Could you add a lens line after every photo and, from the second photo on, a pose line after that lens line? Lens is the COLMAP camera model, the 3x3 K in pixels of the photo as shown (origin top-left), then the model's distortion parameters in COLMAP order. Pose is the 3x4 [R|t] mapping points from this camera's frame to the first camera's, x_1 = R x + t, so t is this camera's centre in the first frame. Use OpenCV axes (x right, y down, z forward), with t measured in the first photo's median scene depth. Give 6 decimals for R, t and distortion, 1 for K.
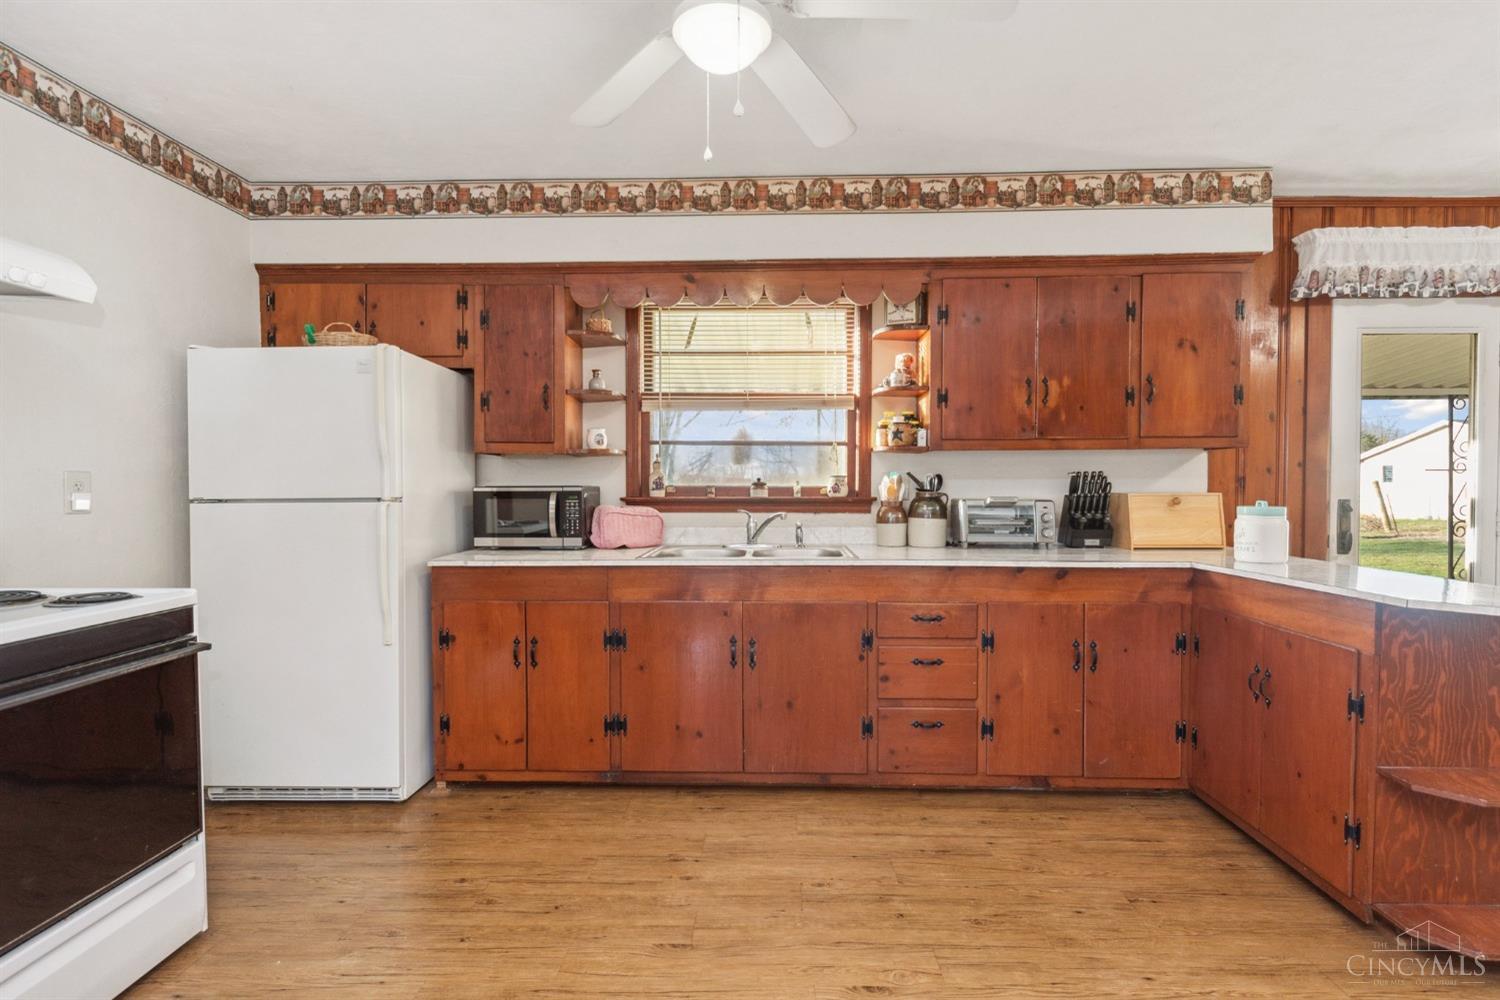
lens RADIAL K [[748.8, 0, 776.2], [0, 748.8, 499.7], [0, 0, 1]] dist [0.012610, -0.007768]
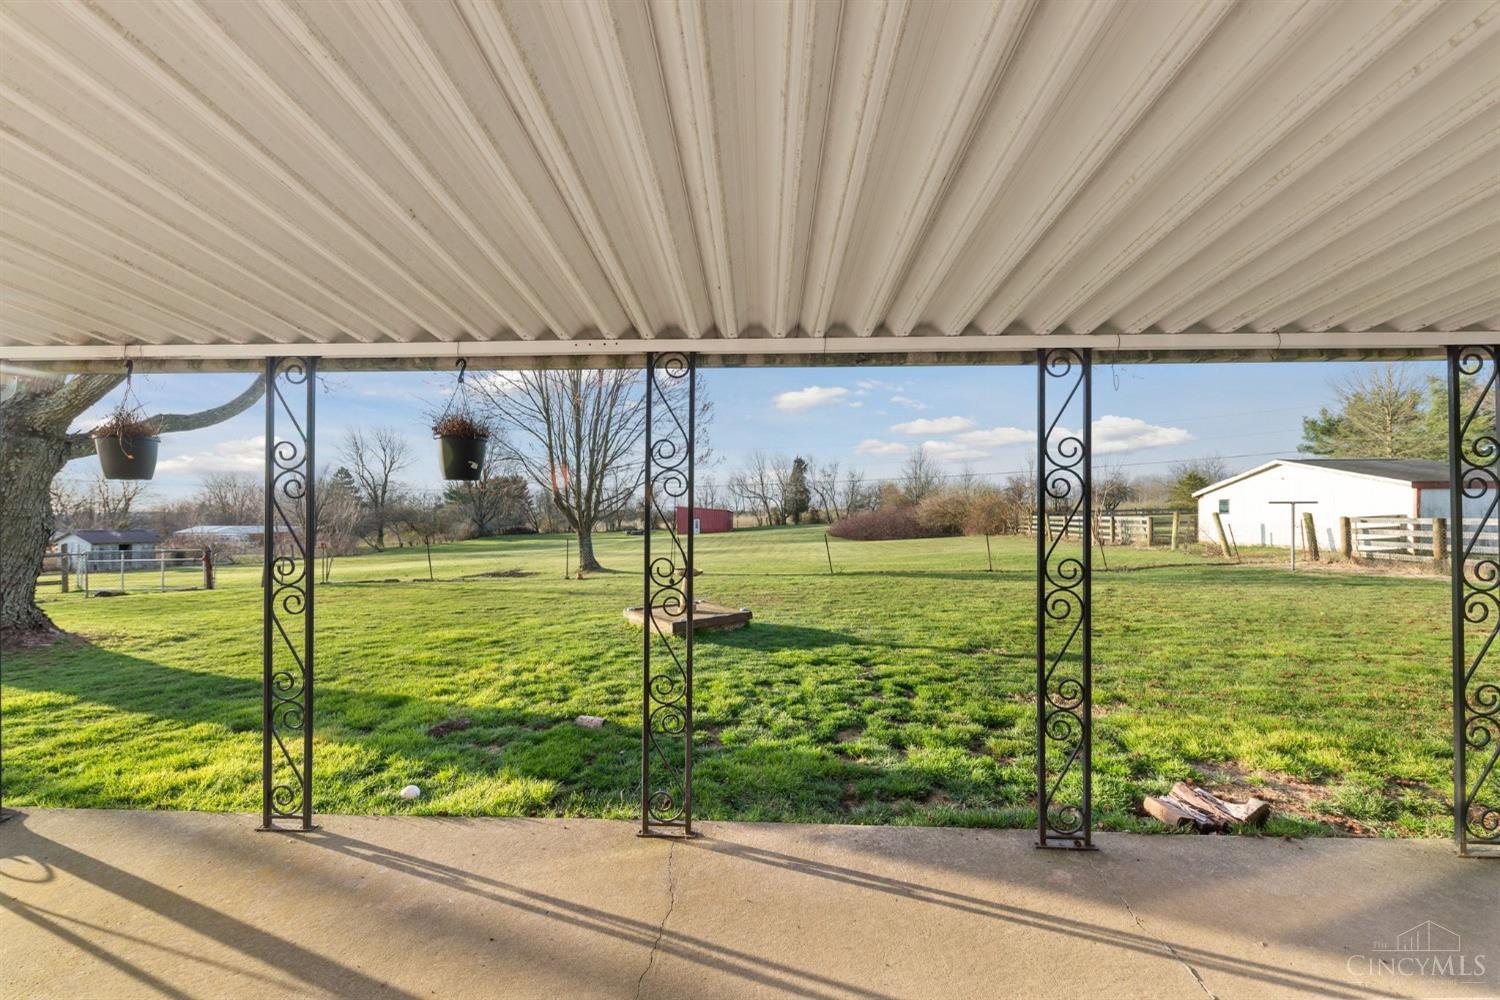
lens RADIAL K [[549.4, 0, 757.5], [0, 549.4, 513.7], [0, 0, 1]] dist [-0.000859, 0.000090]
pose [[0.999942, 0.004774, -0.009705, 0.873980], [-0.004958, 0.999806, -0.019064, -0.032635], [0.009612, 0.019111, 0.999771, 1.289107]]
